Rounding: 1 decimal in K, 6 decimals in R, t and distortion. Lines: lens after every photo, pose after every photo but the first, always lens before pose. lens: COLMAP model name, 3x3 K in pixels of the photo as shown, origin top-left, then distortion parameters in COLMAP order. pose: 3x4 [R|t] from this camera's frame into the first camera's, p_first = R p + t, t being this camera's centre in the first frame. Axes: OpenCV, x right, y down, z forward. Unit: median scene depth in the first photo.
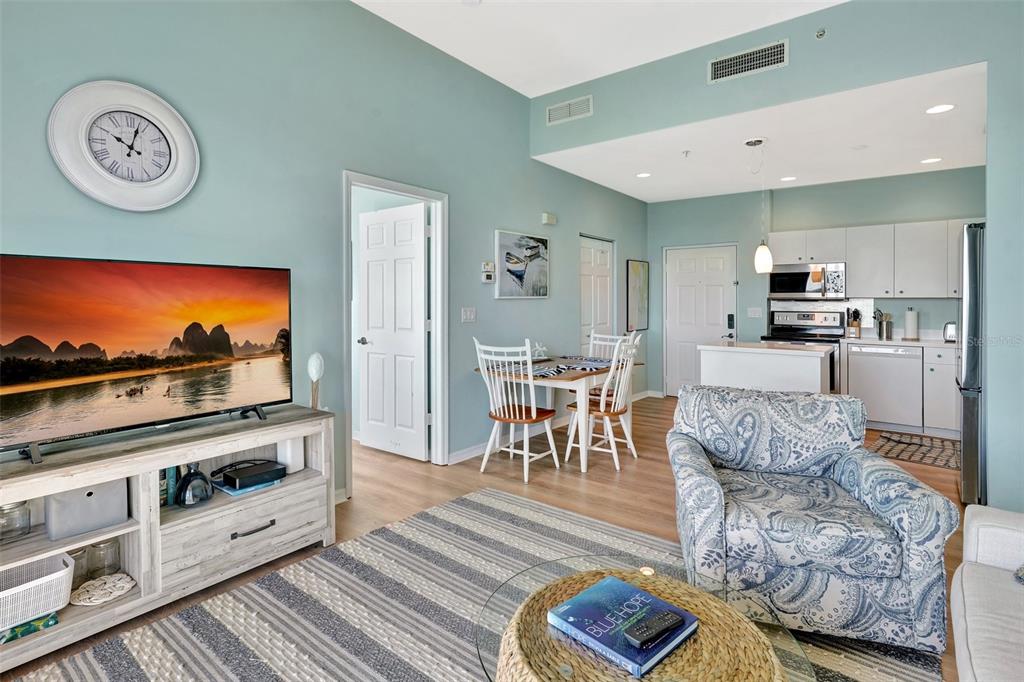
lens RADIAL K [[522.6, 0, 491.2], [0, 522.6, 308.7], [0, 0, 1]] dist [-0.008879, 0.007272]
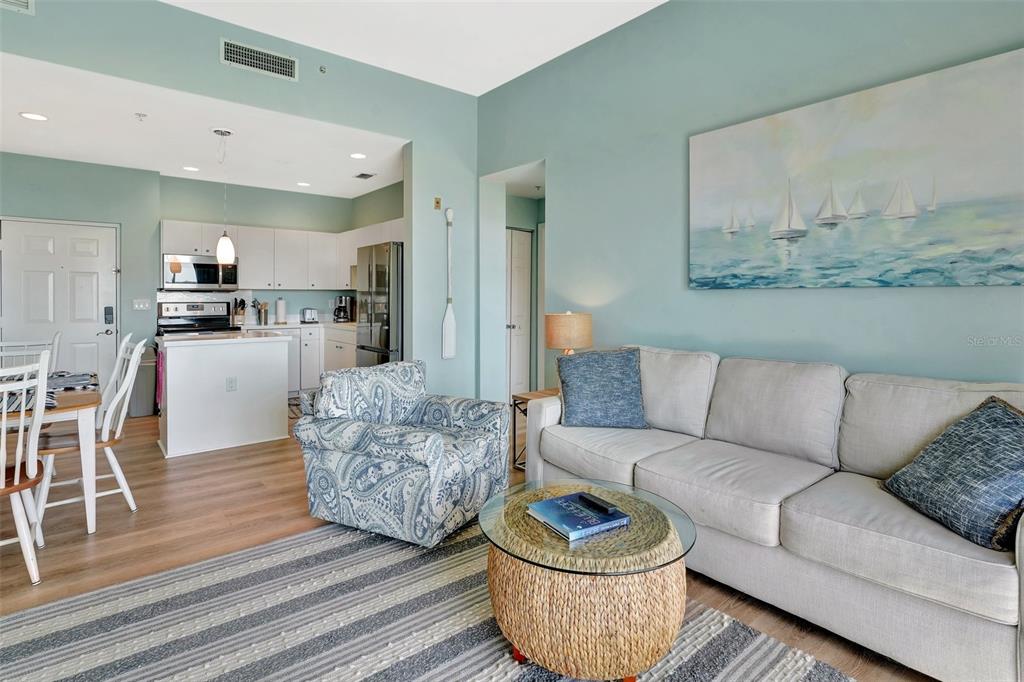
lens RADIAL K [[522.6, 0, 504.8], [0, 522.6, 301.5], [0, 0, 1]] dist [-0.008879, 0.007272]
pose [[0.196028, -0.014906, 0.980485, -0.397906], [0.011043, 0.999855, 0.012993, -0.003816], [-0.980536, 0.008281, 0.196164, 0.303038]]
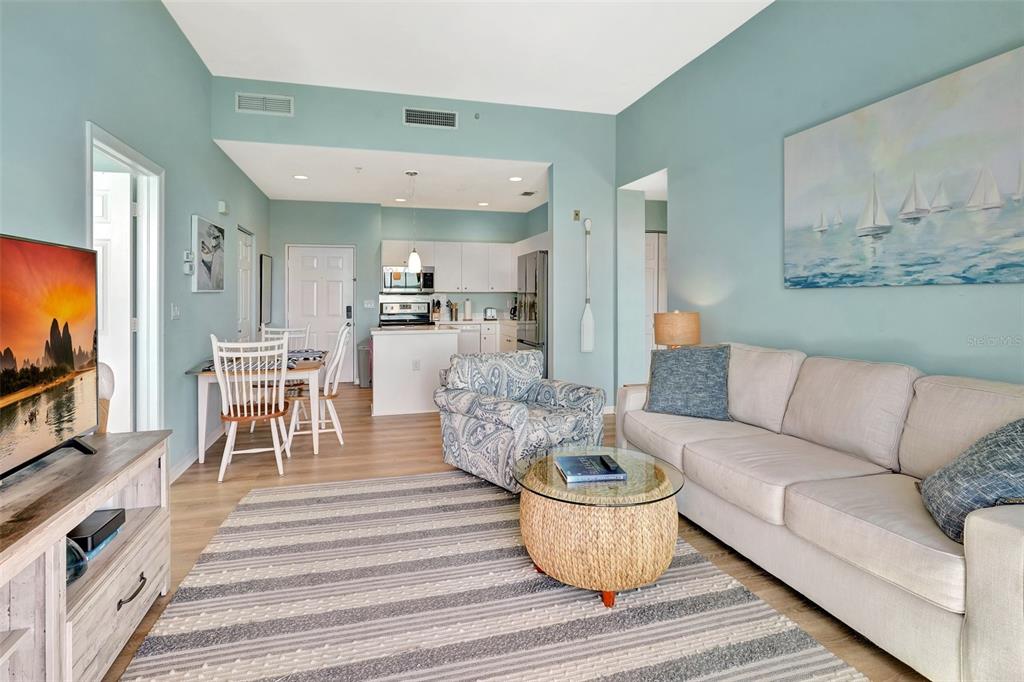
lens RADIAL K [[522.6, 0, 506.8], [0, 522.6, 297.2], [0, 0, 1]] dist [-0.008879, 0.007272]
pose [[0.572677, -0.006121, 0.819758, -0.469553], [0.015698, 0.999871, -0.003501, 0.000748], [-0.819631, 0.014873, 0.572699, 0.060161]]
